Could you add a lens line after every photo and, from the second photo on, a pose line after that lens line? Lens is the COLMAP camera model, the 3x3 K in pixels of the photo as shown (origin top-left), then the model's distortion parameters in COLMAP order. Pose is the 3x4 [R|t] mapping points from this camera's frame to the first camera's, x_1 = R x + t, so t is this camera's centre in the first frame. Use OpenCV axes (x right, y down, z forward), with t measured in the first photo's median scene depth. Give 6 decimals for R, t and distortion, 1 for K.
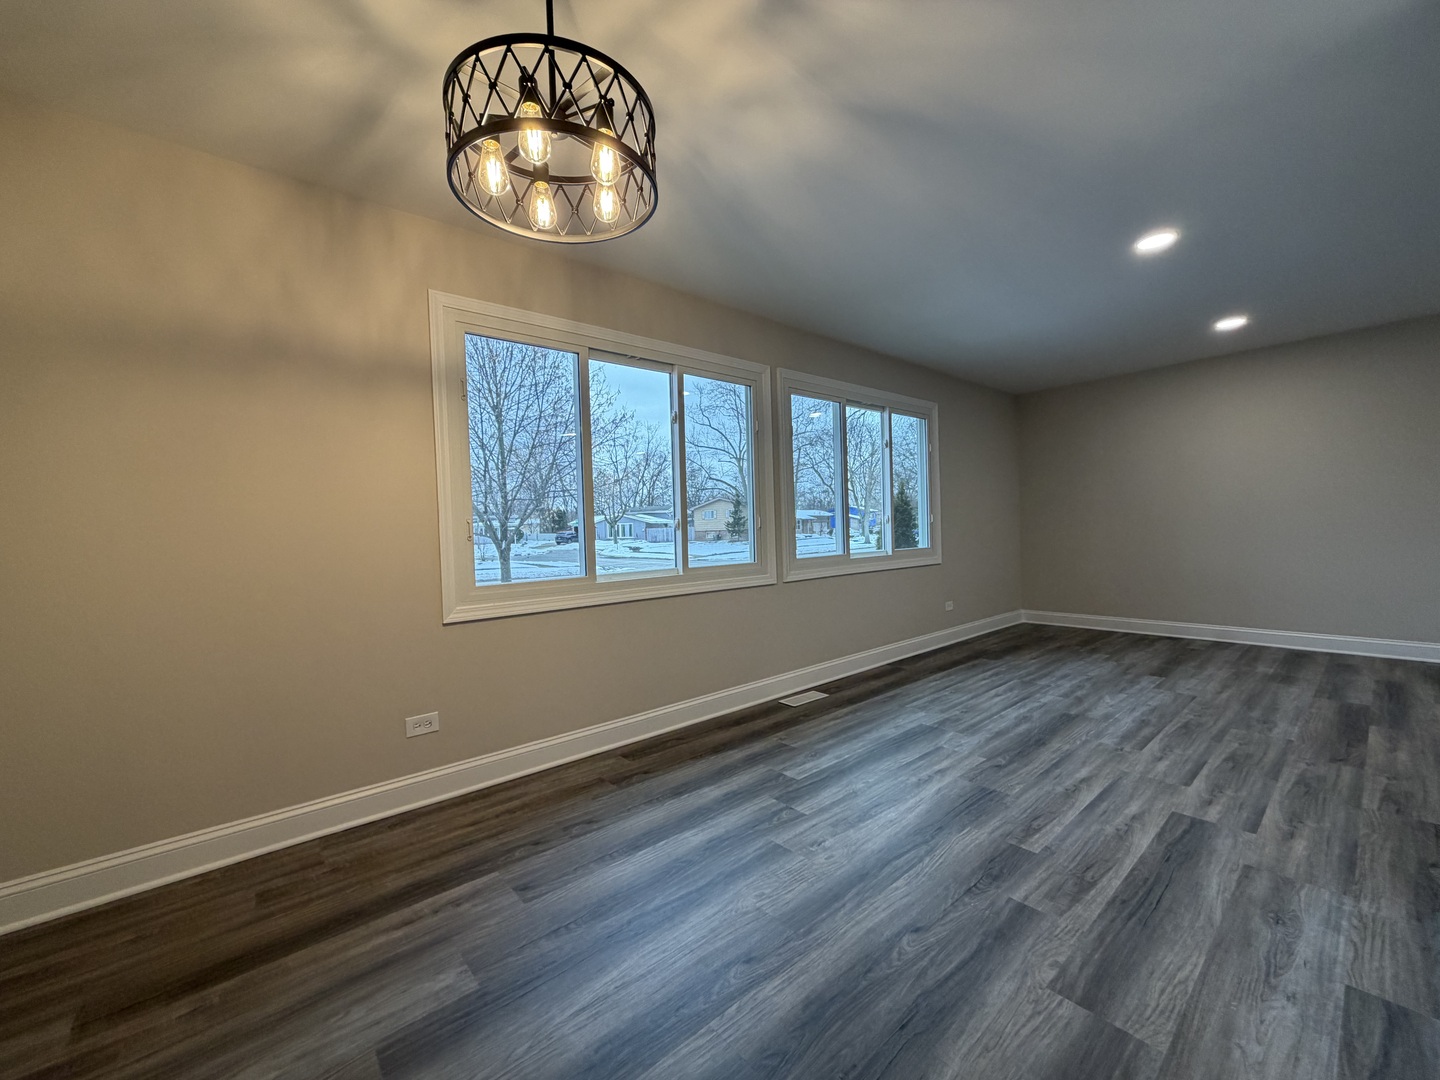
lens RADIAL K [[574.5, 0, 720.0], [0, 574.5, 528.7], [0, 0, 1]] dist [0.001721, 0.001406]
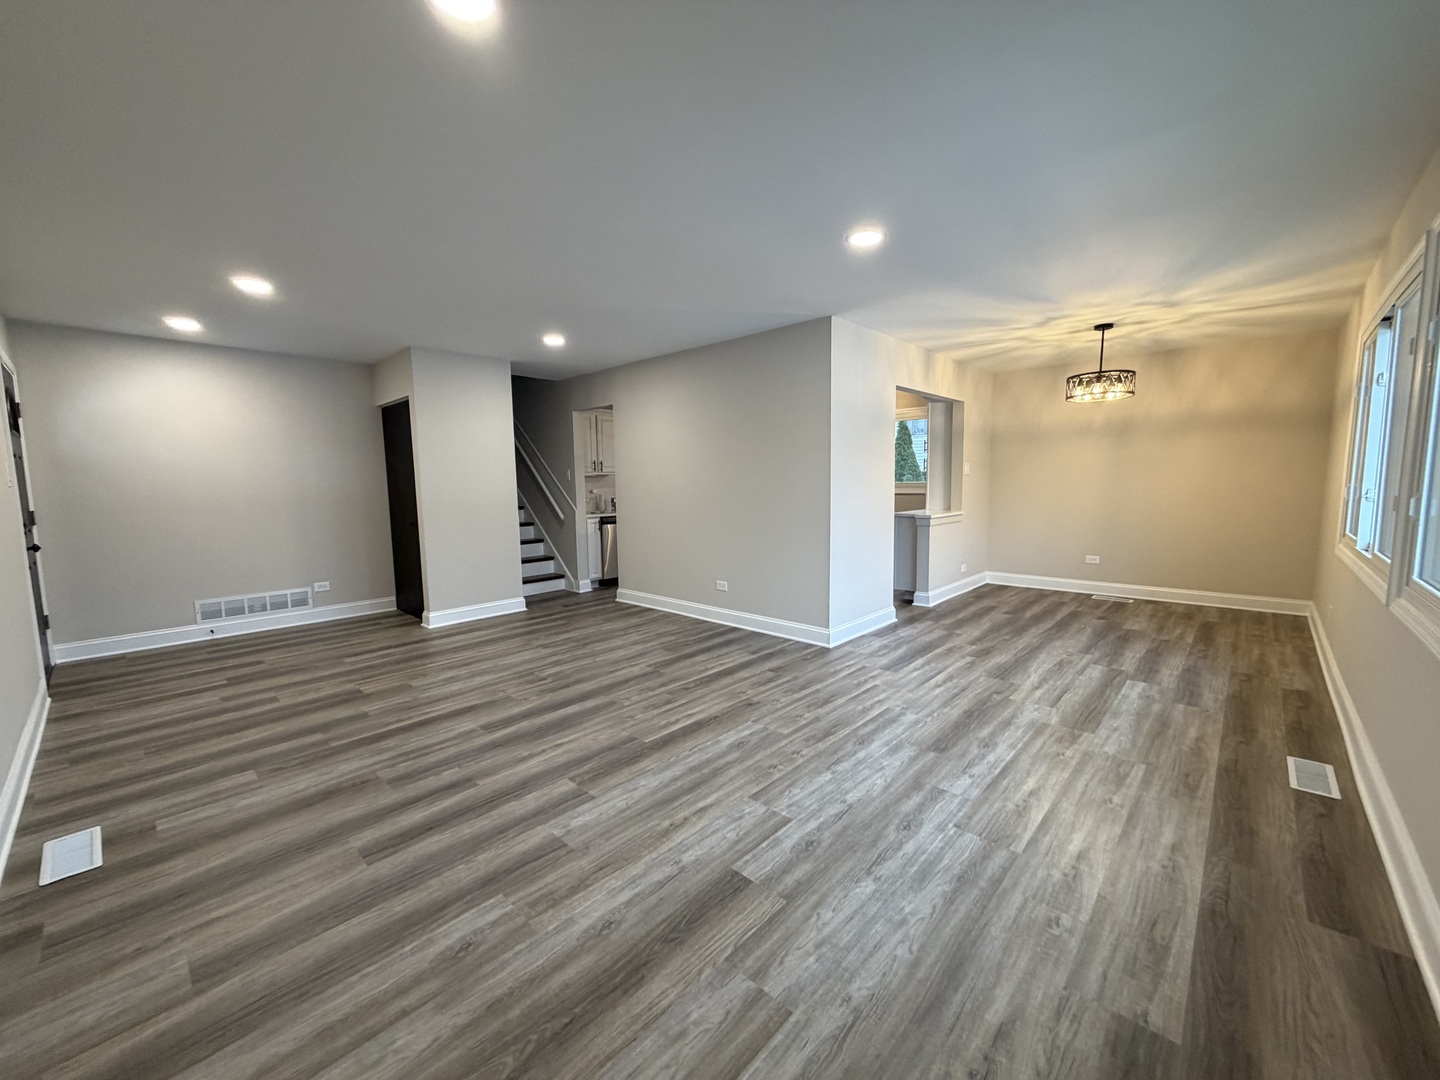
lens RADIAL K [[574.5, 0, 718.3], [0, 574.5, 531.6], [0, 0, 1]] dist [0.001721, 0.001406]
pose [[-0.992651, 0.055978, -0.107286, 1.117478], [0.045861, 0.994464, 0.094545, -0.097470], [0.111985, 0.088930, -0.989723, 1.980672]]
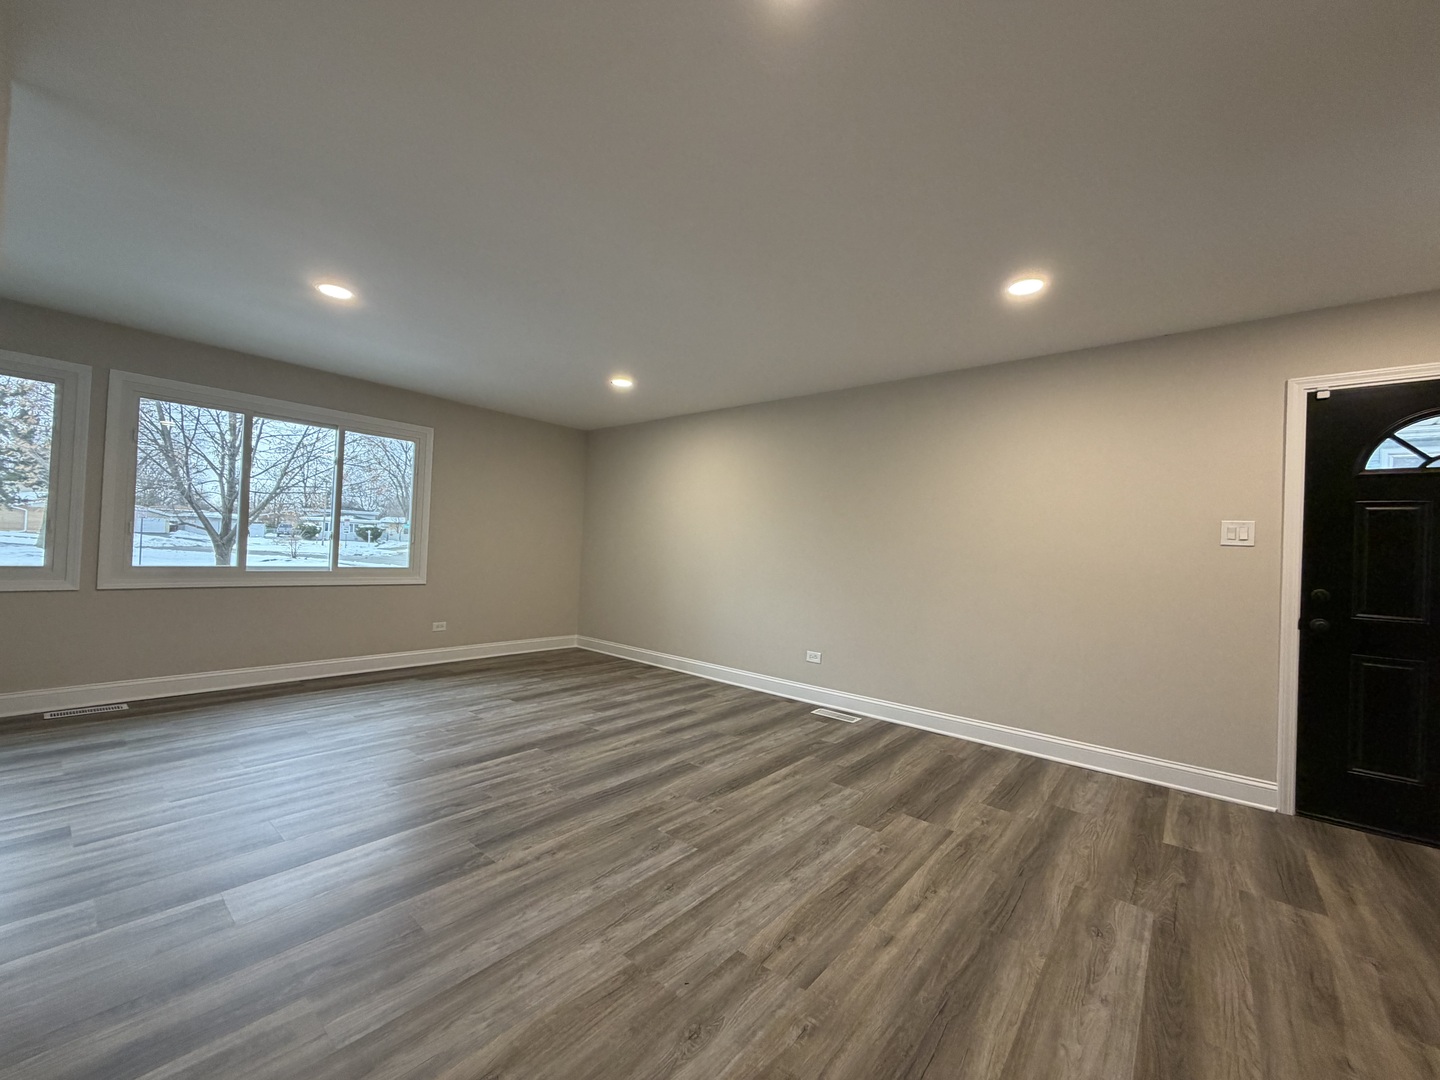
lens RADIAL K [[574.5, 0, 713.6], [0, 574.5, 538.7], [0, 0, 1]] dist [0.001721, 0.001406]
pose [[0.985024, 0.078157, 0.153687, 1.288837], [-0.075275, 0.996862, -0.024493, -0.059038], [-0.155119, 0.012557, 0.987816, -0.149230]]
